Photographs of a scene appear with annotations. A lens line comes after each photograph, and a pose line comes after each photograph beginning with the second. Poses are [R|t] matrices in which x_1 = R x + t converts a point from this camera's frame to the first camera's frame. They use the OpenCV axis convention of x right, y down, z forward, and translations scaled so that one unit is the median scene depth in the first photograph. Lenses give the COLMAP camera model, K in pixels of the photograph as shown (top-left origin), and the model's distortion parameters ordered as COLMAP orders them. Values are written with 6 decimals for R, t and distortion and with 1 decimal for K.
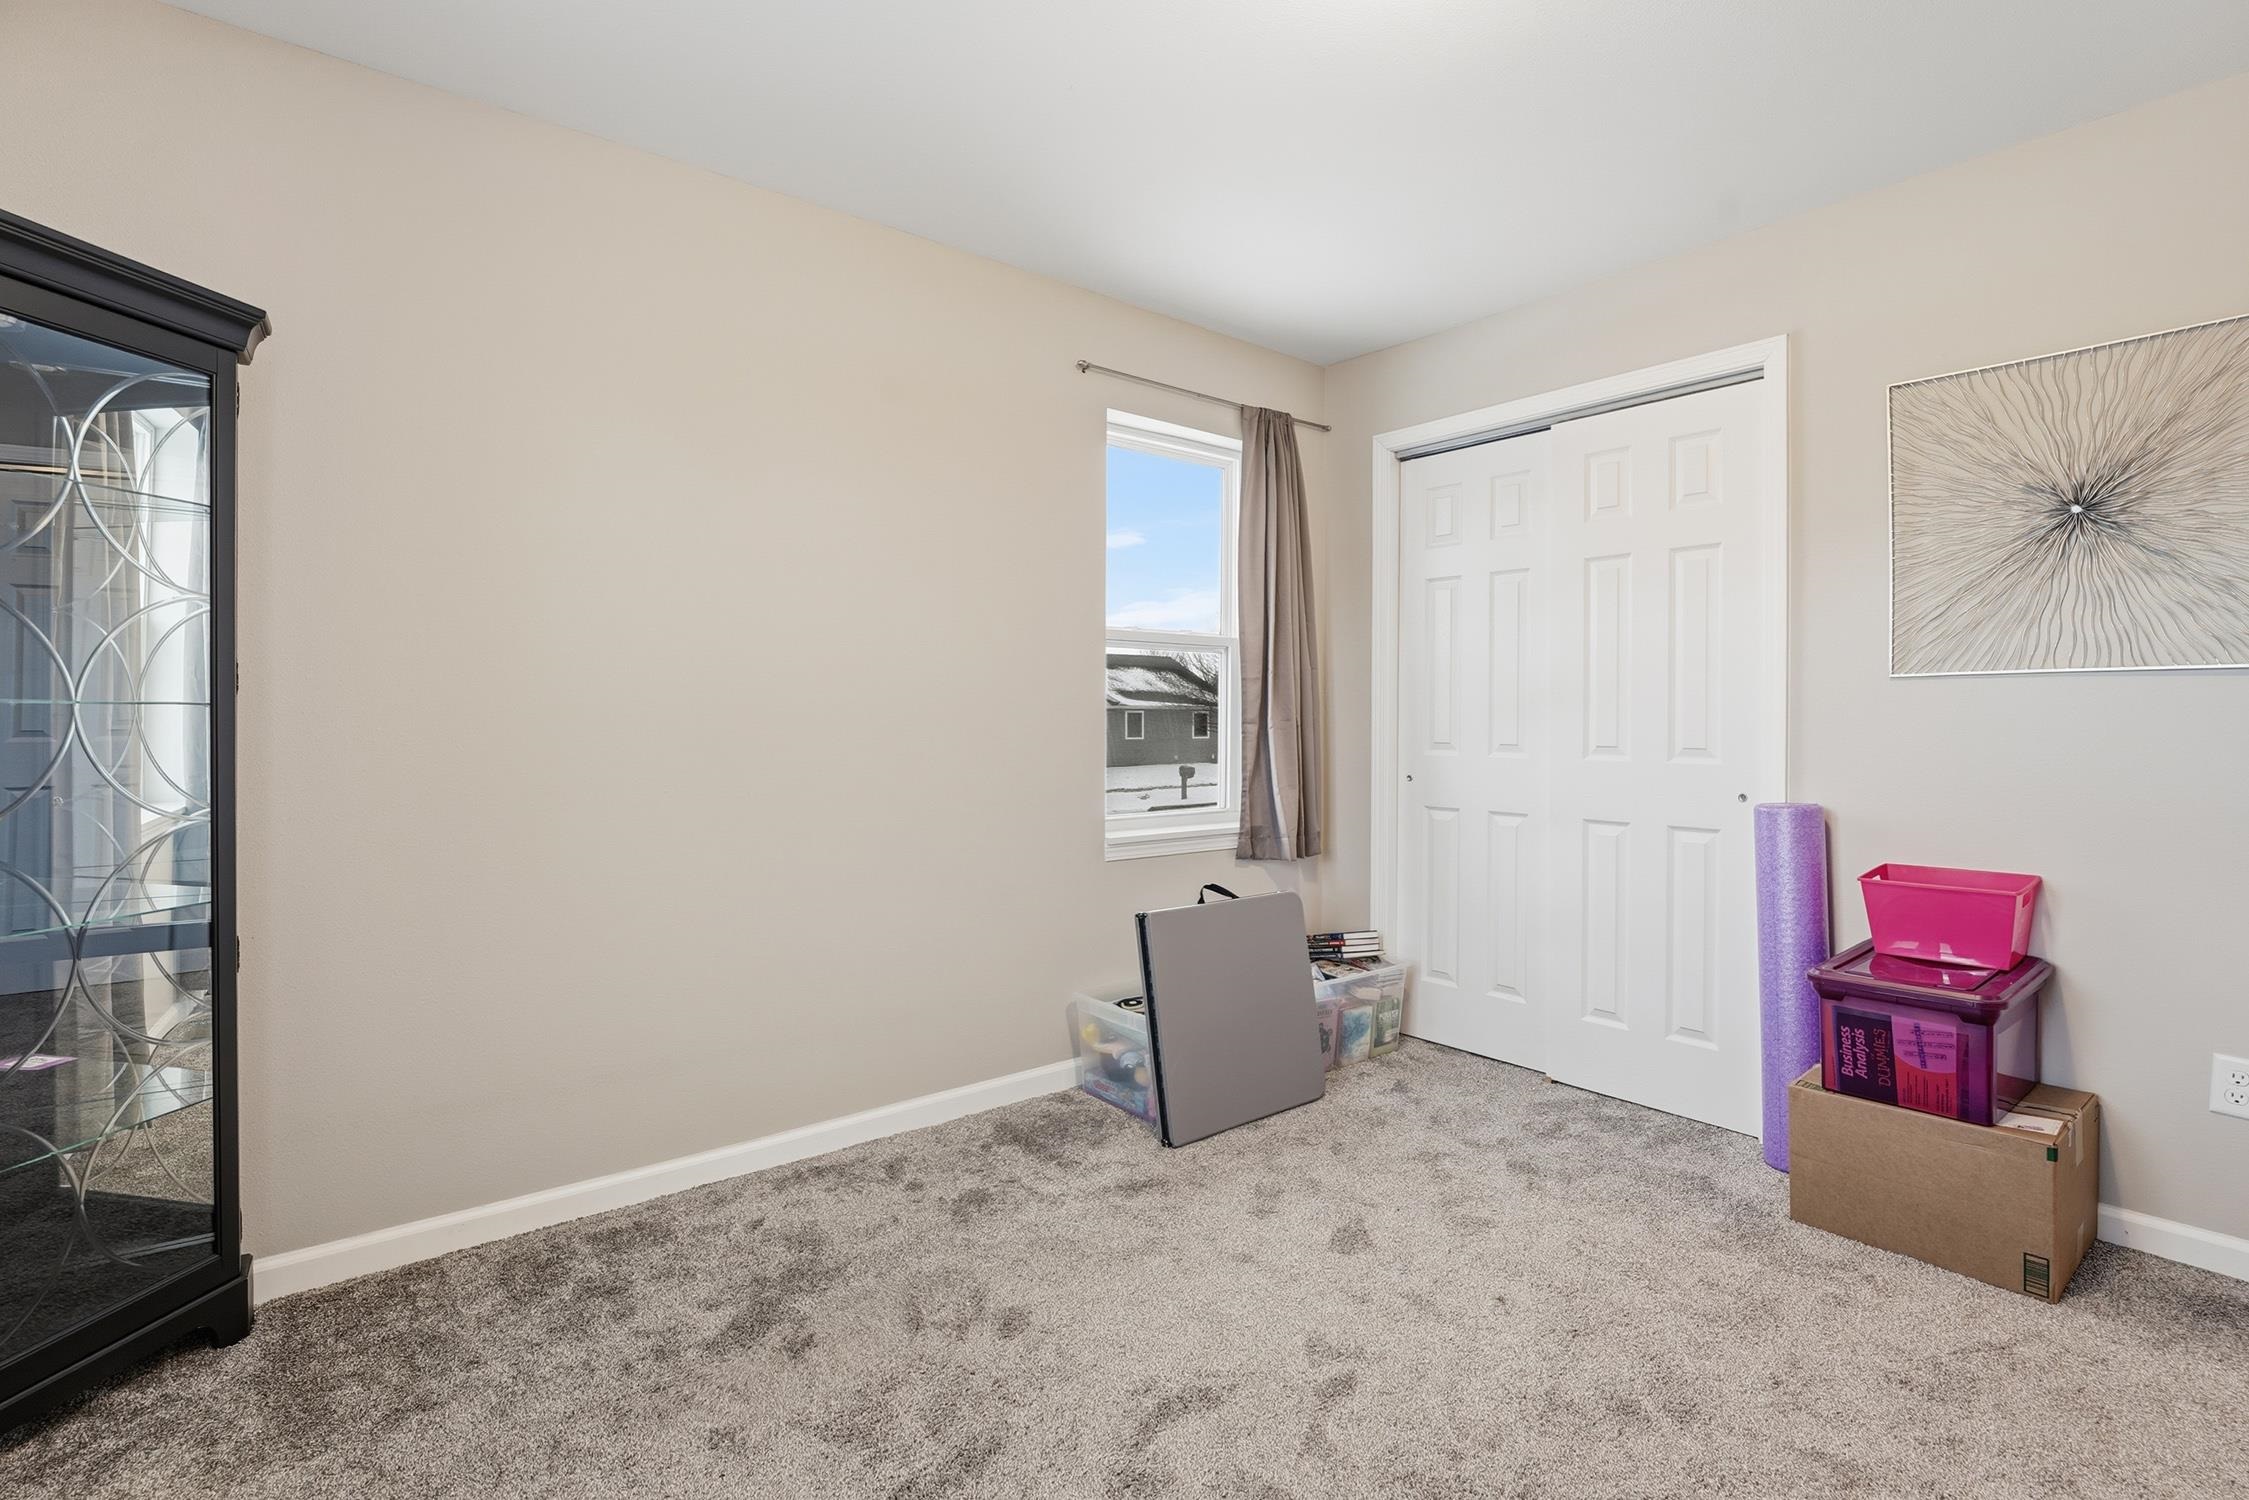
lens RADIAL K [[1065.1, 0, 1117.8], [0, 1065.1, 725.7], [0, 0, 1]] dist [-0.009497, -0.000570]
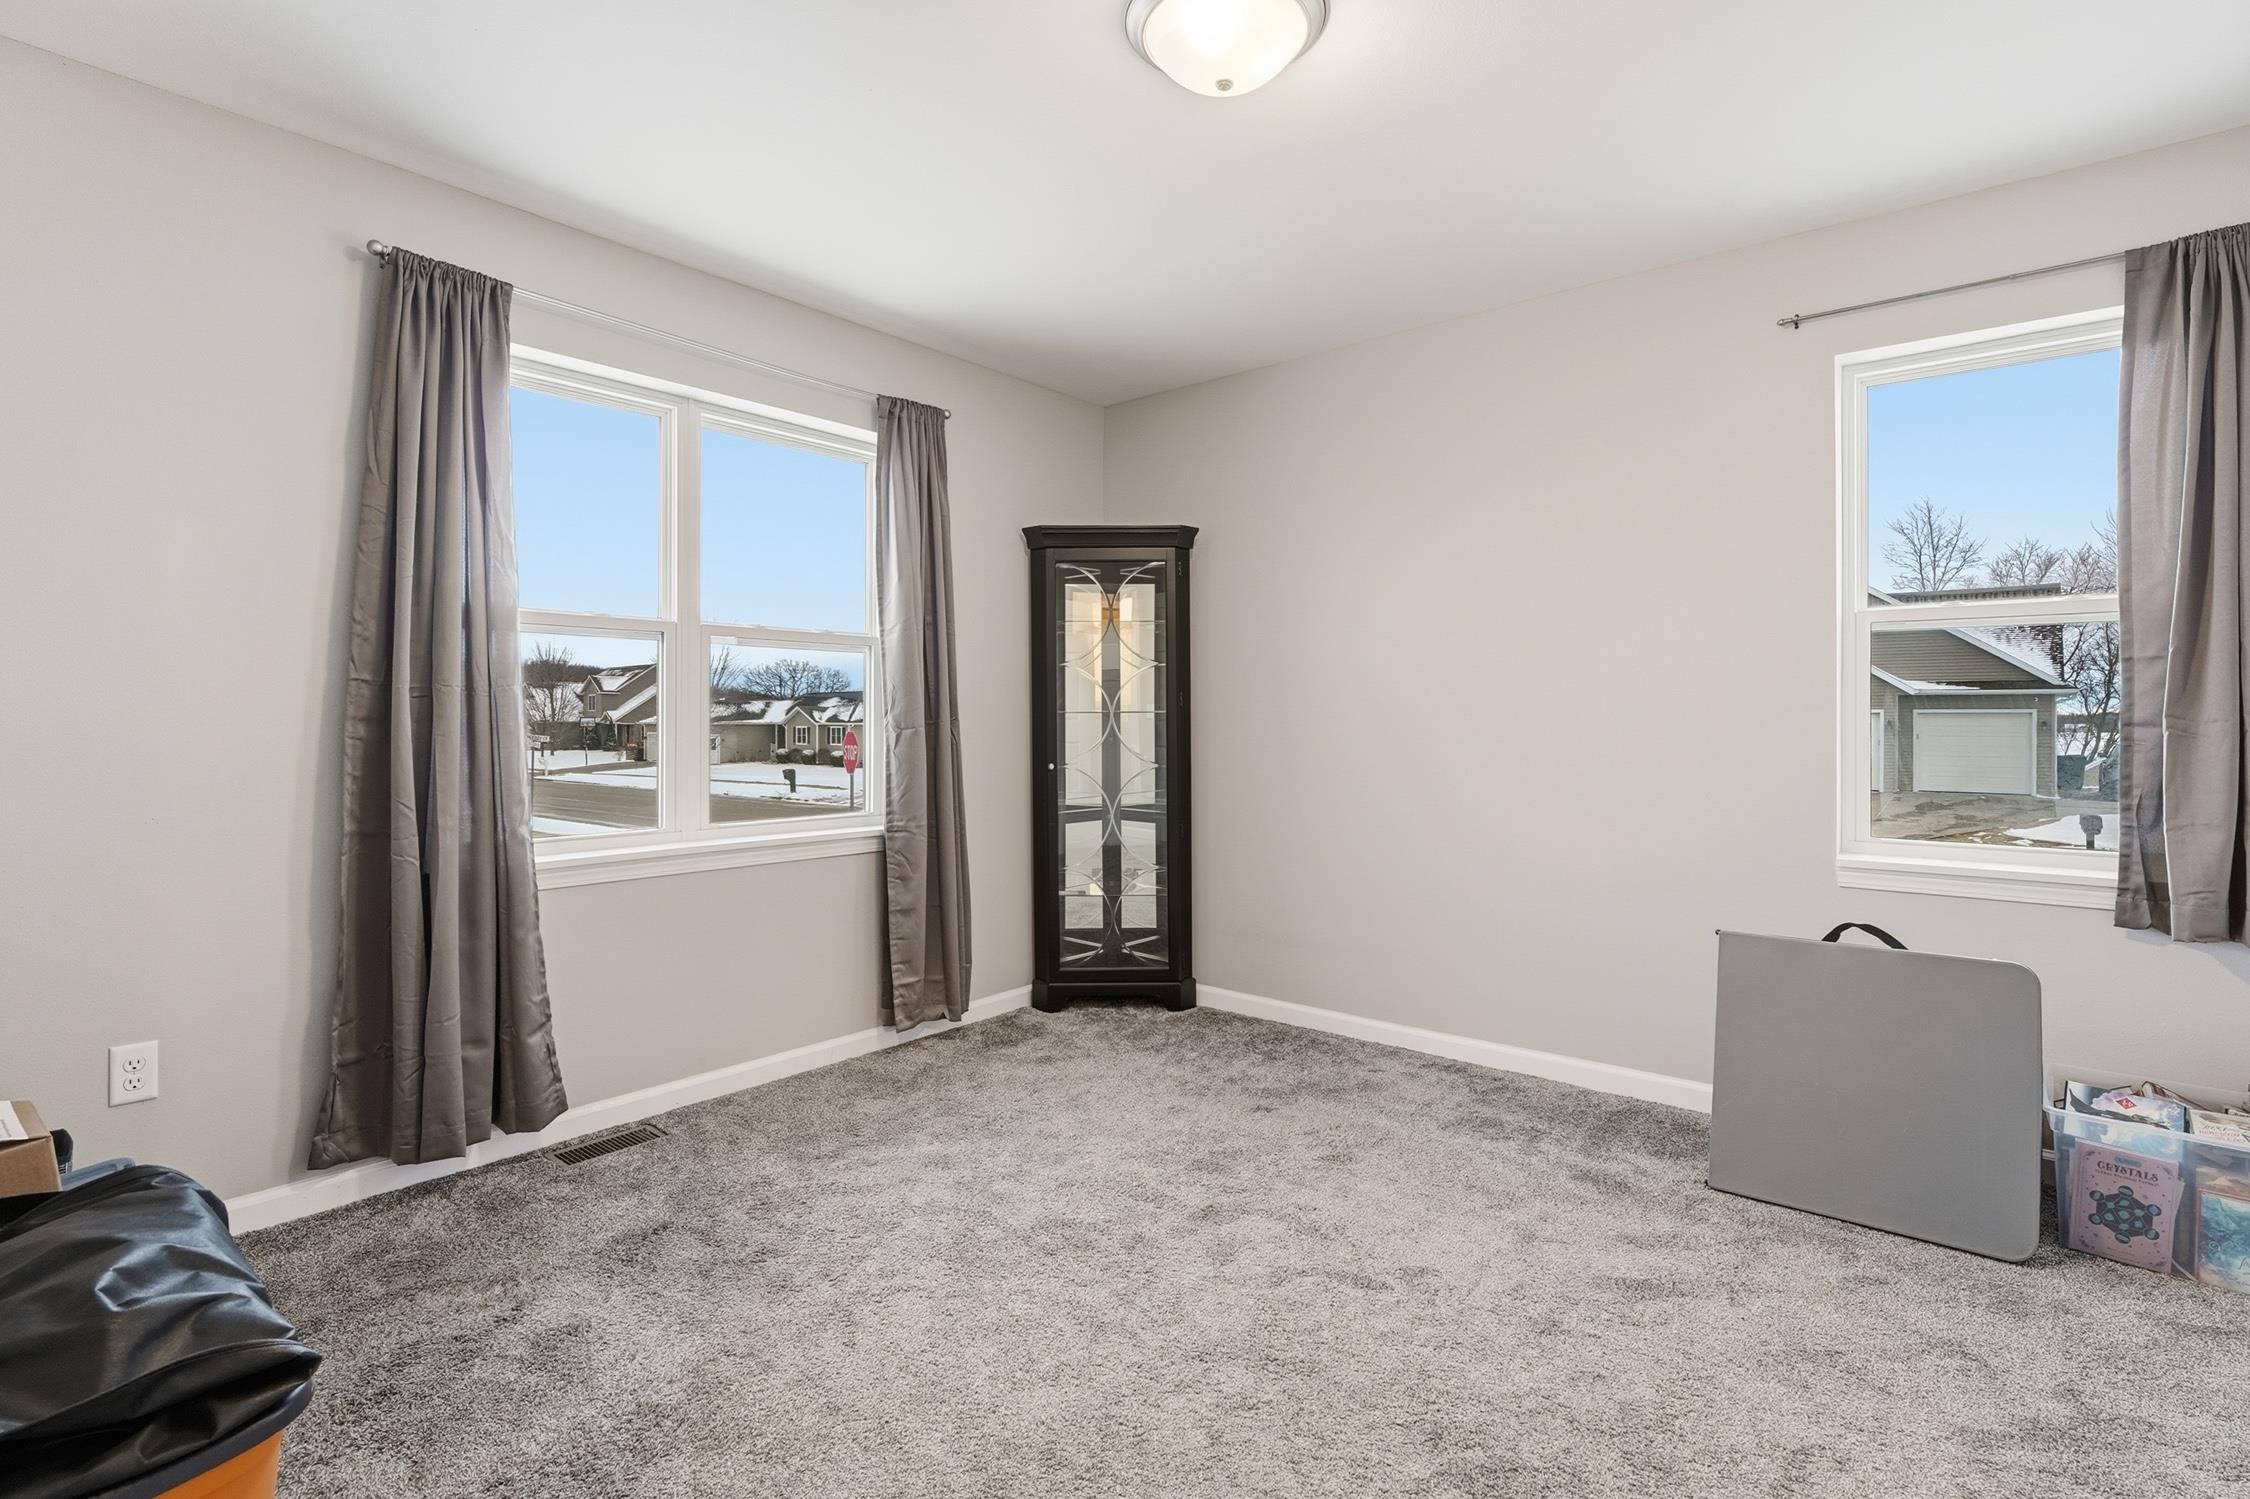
lens RADIAL K [[1065.5, 0, 1118.3], [0, 1065.5, 725.2], [0, 0, 1]] dist [-0.009497, -0.000570]
pose [[0.187139, 0.000190, -0.982333, 0.933507], [-0.011821, 0.999928, -0.002058, 0.010264], [0.982262, 0.011998, 0.187128, 0.360884]]
